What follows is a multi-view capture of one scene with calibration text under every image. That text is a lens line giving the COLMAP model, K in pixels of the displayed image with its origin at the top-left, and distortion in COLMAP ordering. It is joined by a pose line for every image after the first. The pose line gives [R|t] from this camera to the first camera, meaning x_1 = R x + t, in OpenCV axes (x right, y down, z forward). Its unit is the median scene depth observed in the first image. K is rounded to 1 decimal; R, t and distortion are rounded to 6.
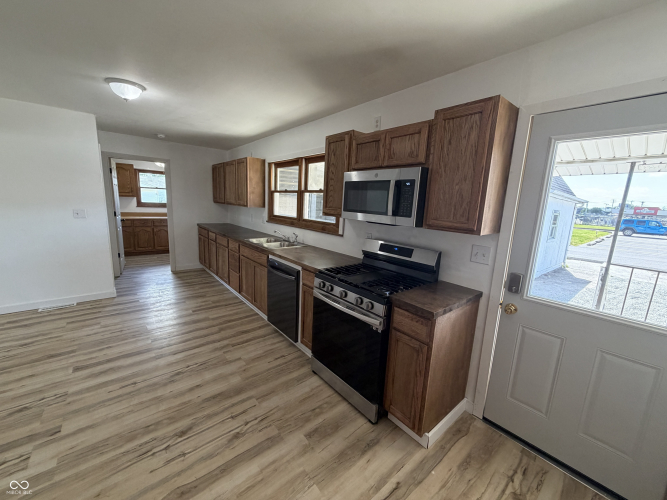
lens RADIAL K [[268.1, 0, 330.5], [0, 268.1, 249.8], [0, 0, 1]] dist [0.001375, 0.000185]
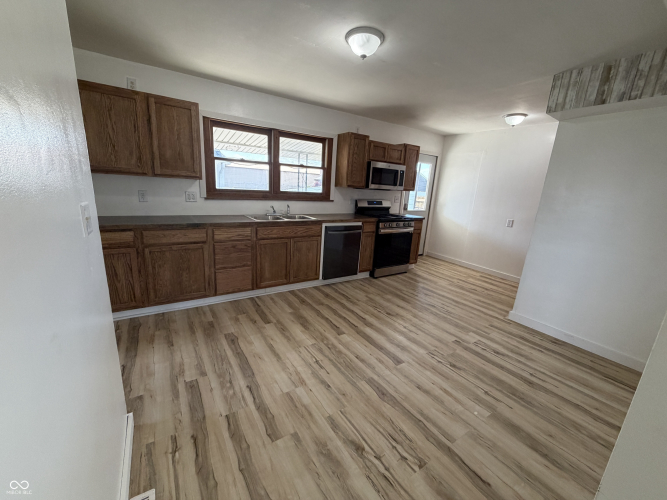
lens RADIAL K [[268.1, 0, 331.1], [0, 268.1, 249.9], [0, 0, 1]] dist [0.001375, 0.000185]
pose [[0.105938, -0.271790, 0.956508, -1.559195], [0.124904, 0.957939, 0.258363, -0.193180], [-0.986497, 0.092101, 0.135429, 0.938721]]
